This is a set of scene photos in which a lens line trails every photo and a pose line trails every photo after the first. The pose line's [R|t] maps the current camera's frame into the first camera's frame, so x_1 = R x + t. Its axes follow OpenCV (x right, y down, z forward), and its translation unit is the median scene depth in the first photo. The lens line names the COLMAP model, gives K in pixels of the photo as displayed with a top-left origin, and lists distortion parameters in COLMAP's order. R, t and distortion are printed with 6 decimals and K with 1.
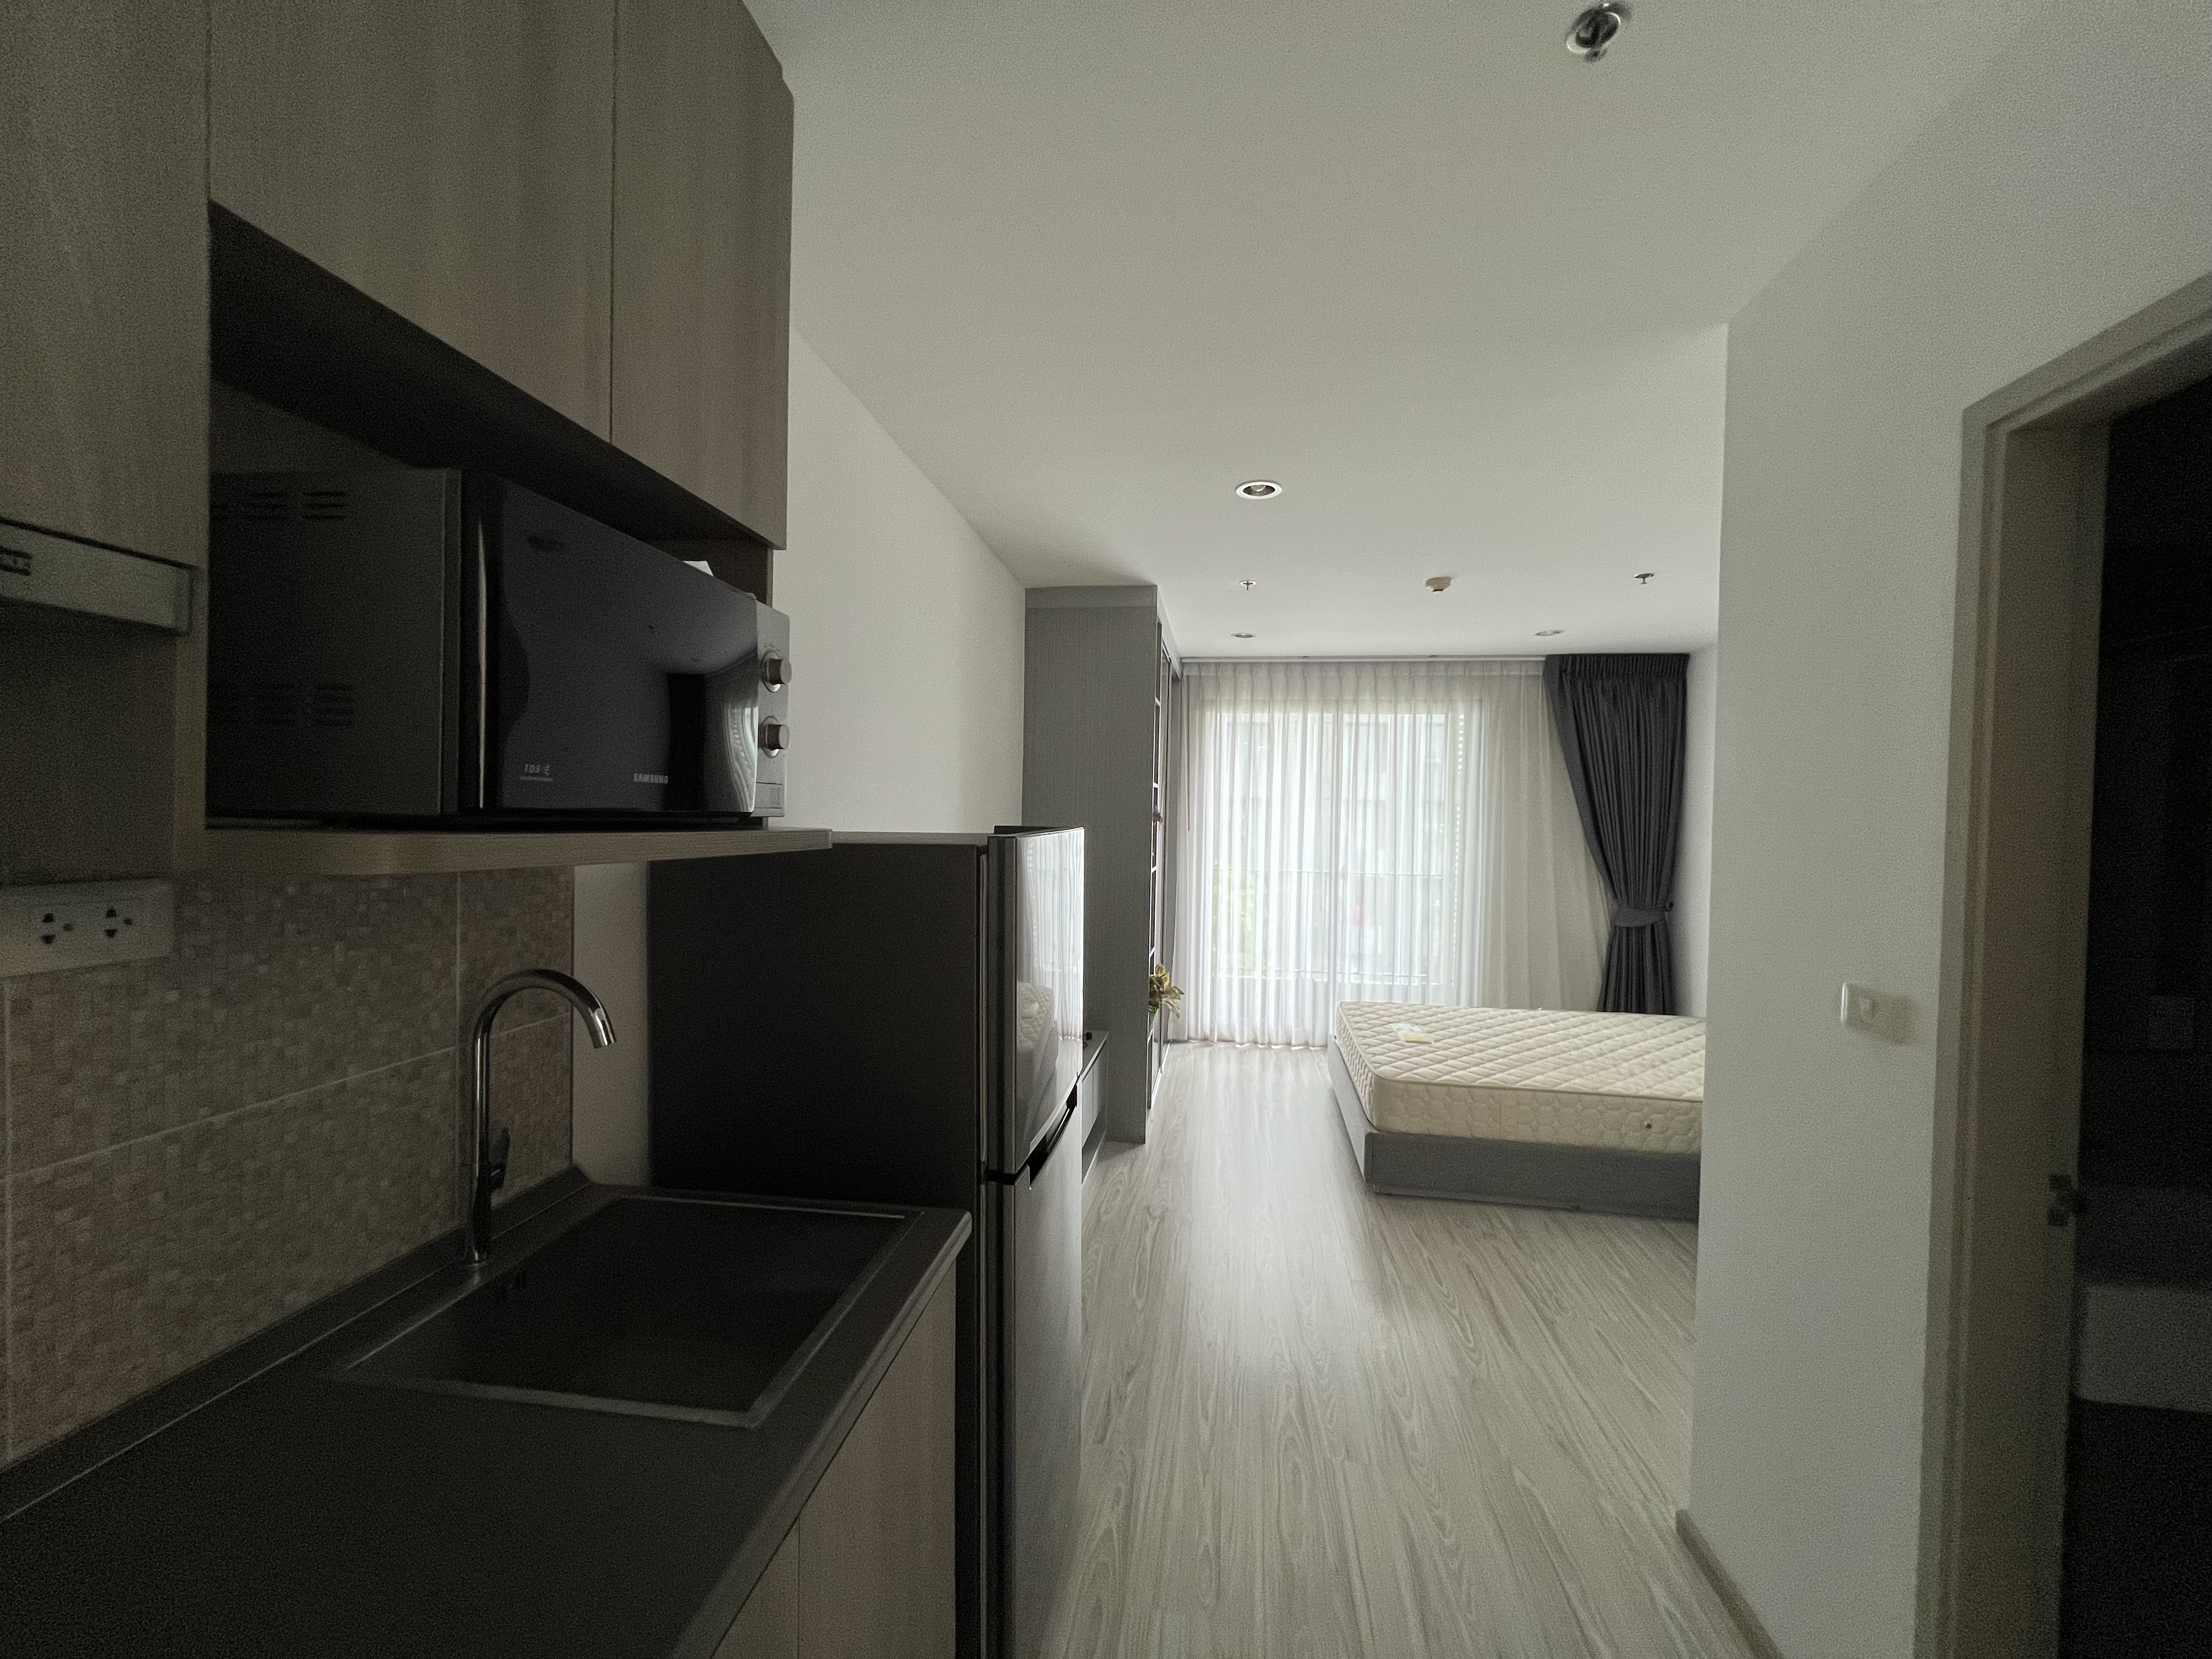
lens RADIAL K [[879.8, 0, 1109.1], [0, 879.8, 832.2], [0, 0, 1]] dist [-0.001976, -0.000022]
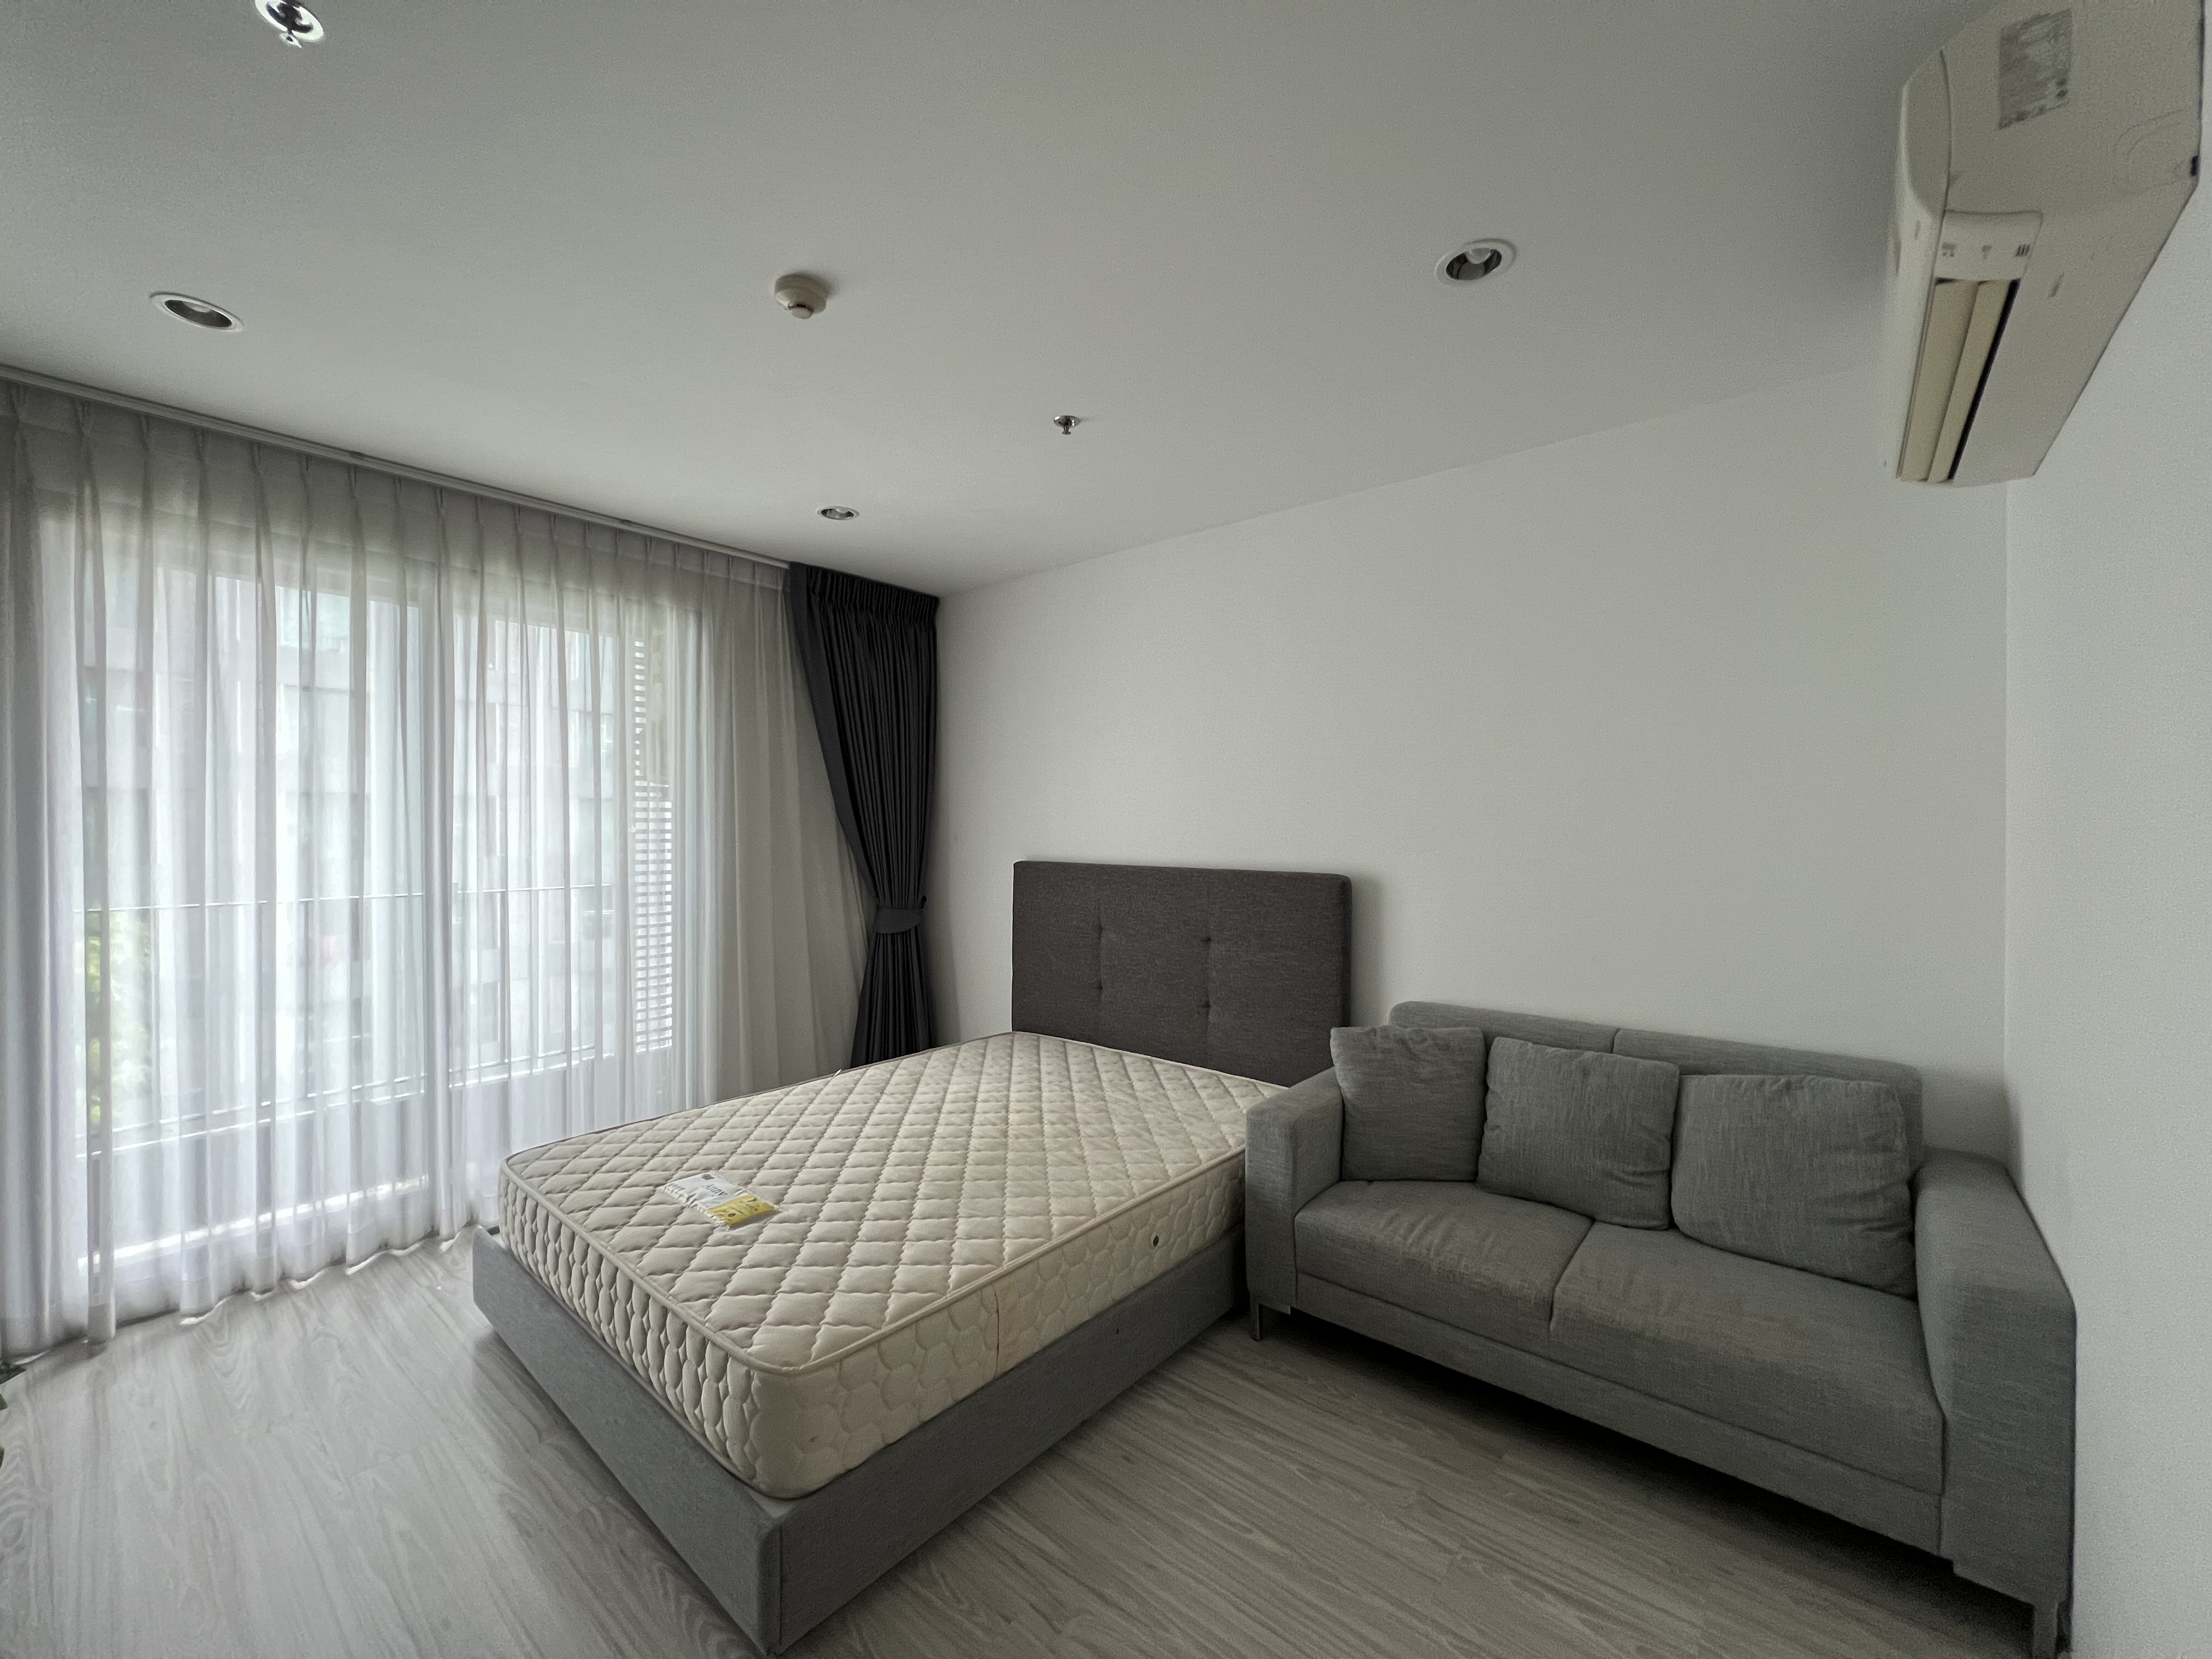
lens RADIAL K [[879.8, 0, 1109.2], [0, 879.8, 834.4], [0, 0, 1]] dist [-0.001976, -0.000022]
pose [[0.525099, -0.026992, 0.850613, 0.026253], [0.022764, 0.999585, 0.017666, 0.010348], [-0.850737, 0.010087, 0.525495, 0.413938]]
